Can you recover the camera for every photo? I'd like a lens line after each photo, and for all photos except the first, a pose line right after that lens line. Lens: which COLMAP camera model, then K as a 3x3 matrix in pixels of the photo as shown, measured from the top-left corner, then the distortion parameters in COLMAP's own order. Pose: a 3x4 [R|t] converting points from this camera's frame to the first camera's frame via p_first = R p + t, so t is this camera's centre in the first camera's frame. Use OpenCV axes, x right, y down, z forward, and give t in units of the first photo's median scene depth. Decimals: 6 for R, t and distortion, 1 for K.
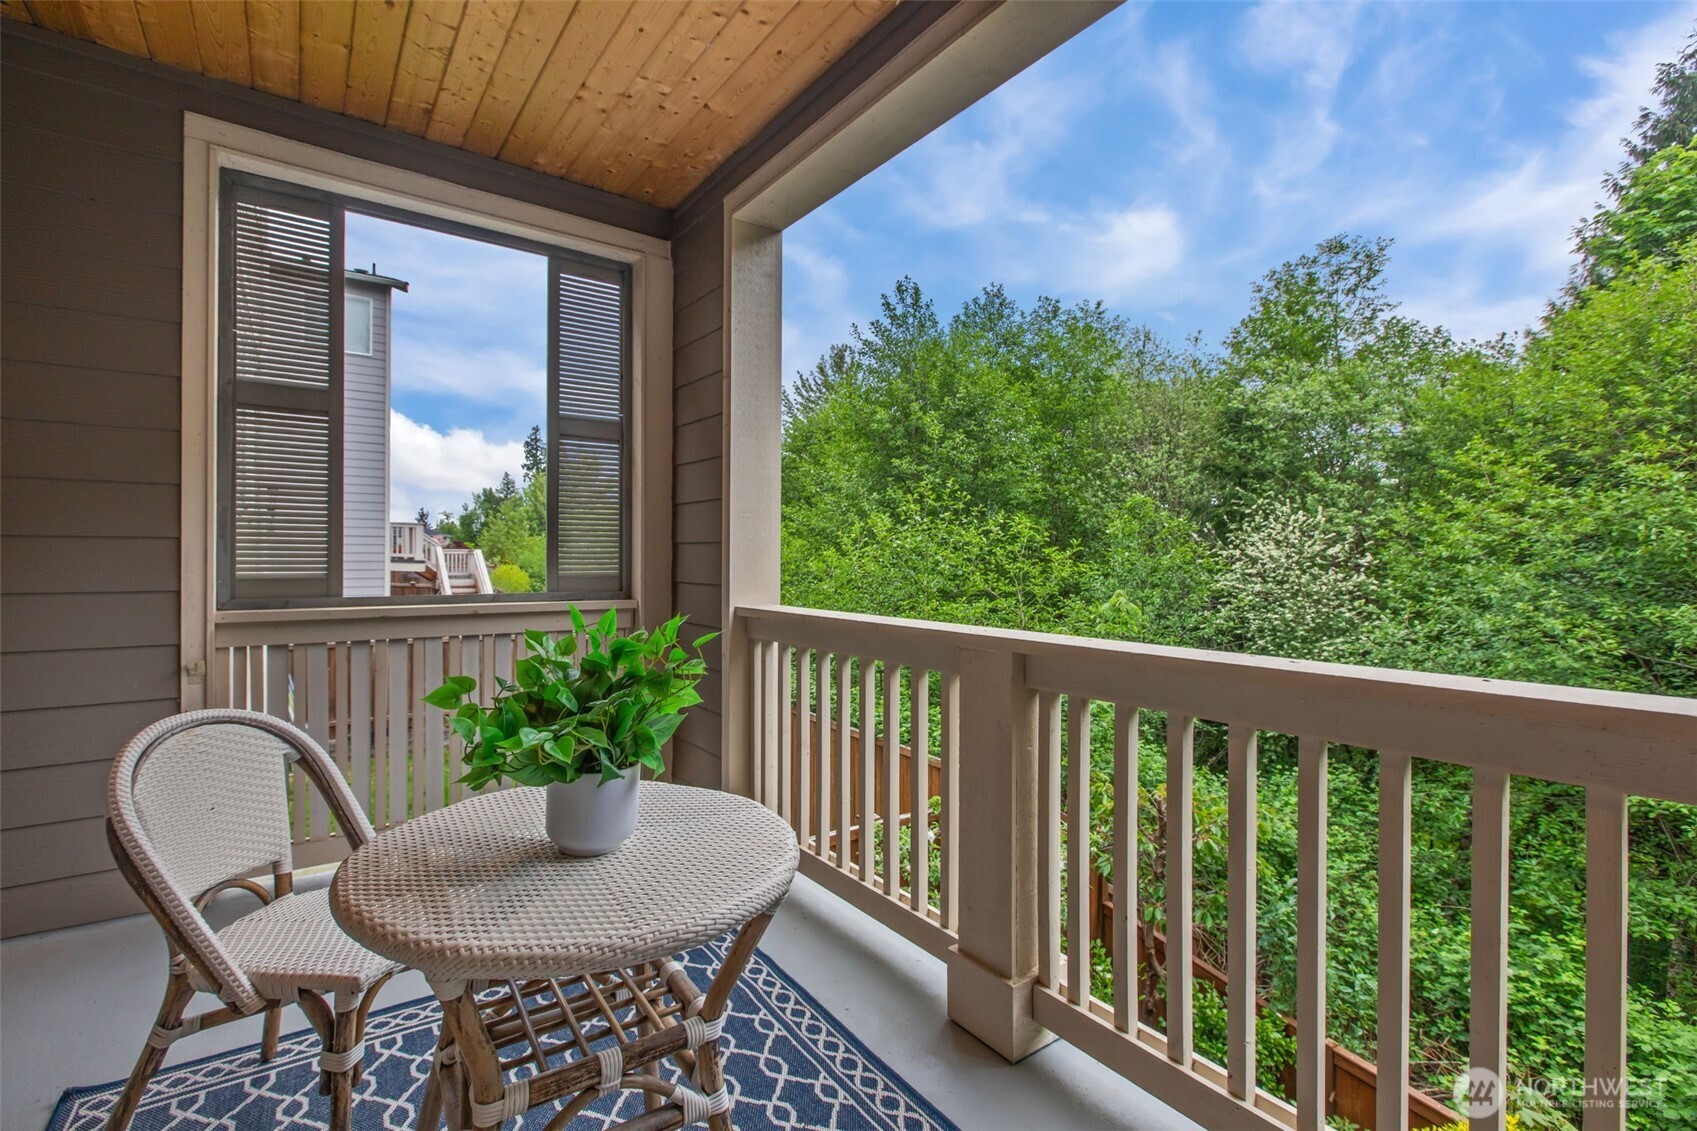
lens RADIAL K [[751.2, 0, 847.7], [0, 751.2, 558.1], [0, 0, 1]] dist [-0.000567, 0.000380]
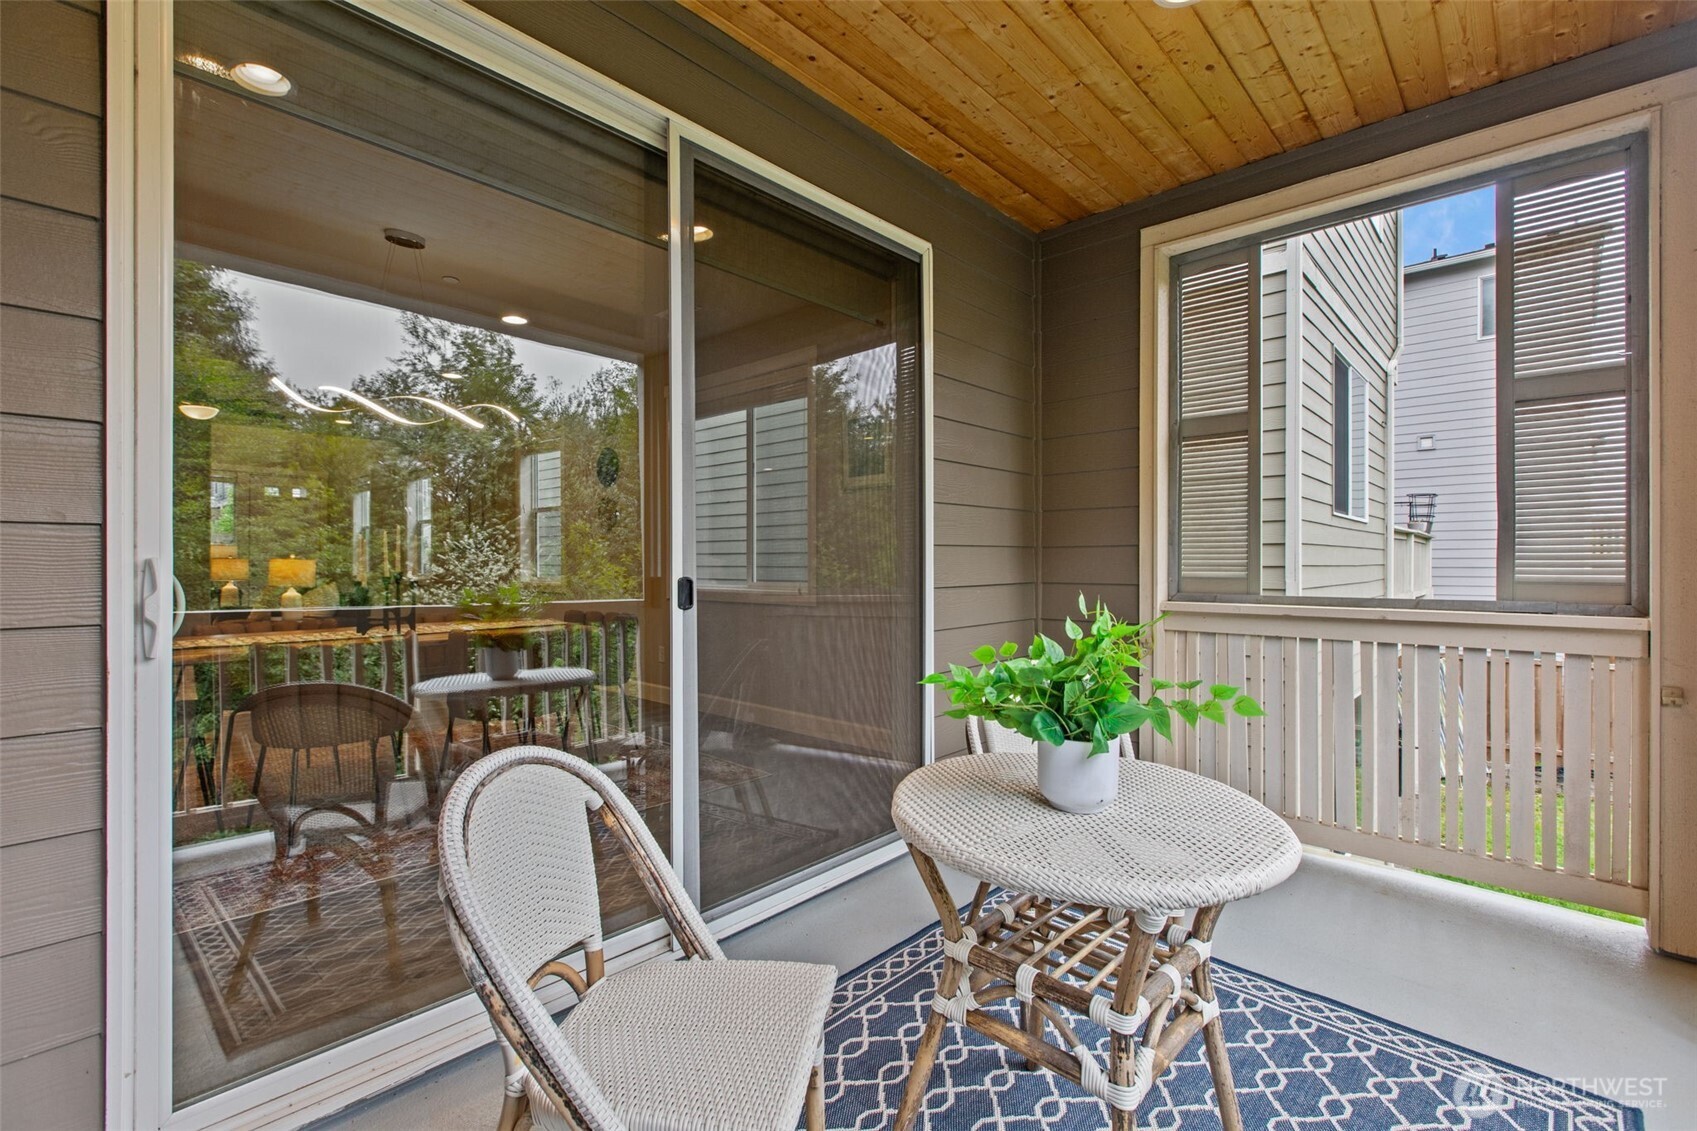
lens RADIAL K [[753.7, 0, 848.5], [0, 753.7, 565.5], [0, 0, 1]] dist [0.000282, 0.000134]
pose [[0.192751, 0.004839, -0.981236, 0.313690], [0.000430, 0.999987, 0.005016, 0.004181], [0.981248, -0.001389, 0.192746, 0.190692]]
